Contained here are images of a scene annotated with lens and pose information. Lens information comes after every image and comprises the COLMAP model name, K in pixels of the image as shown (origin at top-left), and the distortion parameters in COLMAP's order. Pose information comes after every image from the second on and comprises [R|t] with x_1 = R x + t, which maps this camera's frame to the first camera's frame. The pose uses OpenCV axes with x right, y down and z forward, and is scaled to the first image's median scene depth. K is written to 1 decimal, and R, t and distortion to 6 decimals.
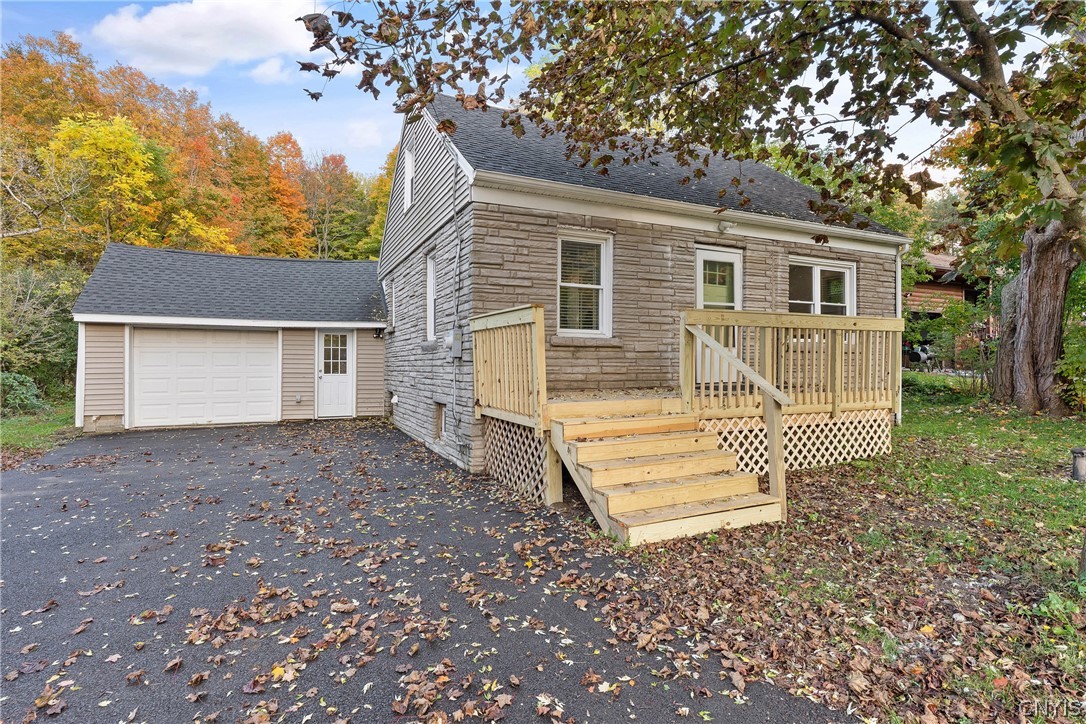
lens RADIAL K [[562.5, 0, 545.8], [0, 562.5, 366.3], [0, 0, 1]] dist [-0.001326, -0.000407]
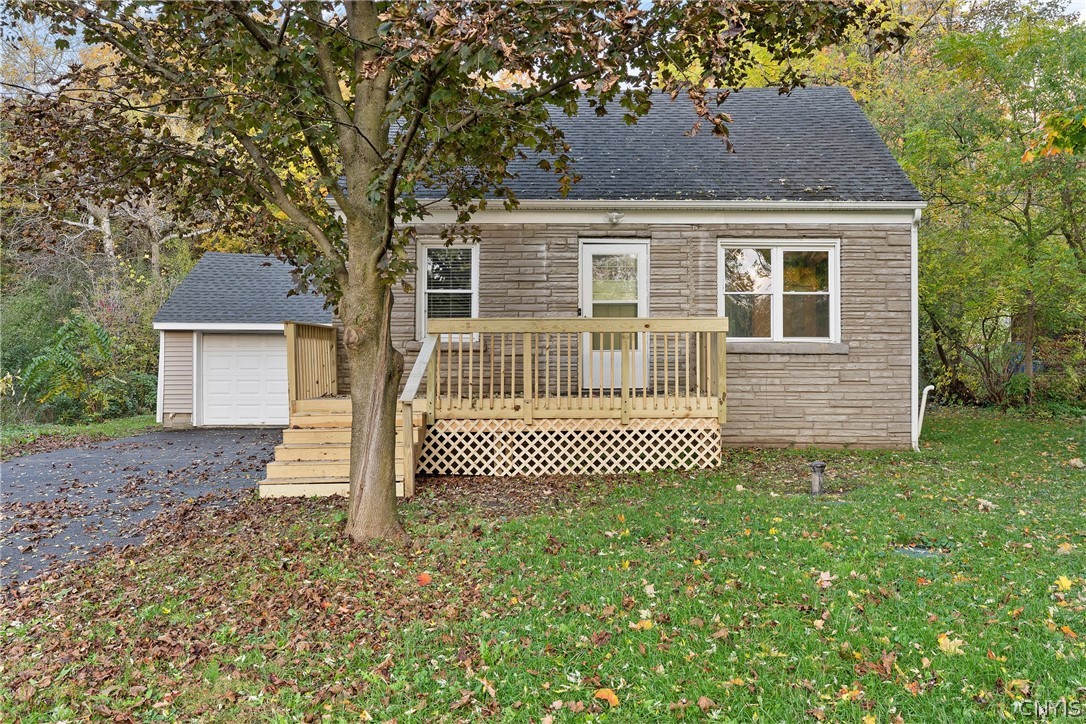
lens RADIAL K [[863.0, 0, 543.6], [0, 863.0, 361.6], [0, 0, 1]] dist [-0.002283, -0.000480]
pose [[0.901898, -0.002023, -0.431944, 0.804193], [-0.001821, 0.999962, -0.008484, -0.002127], [0.431944, 0.008438, 0.901861, -0.303720]]
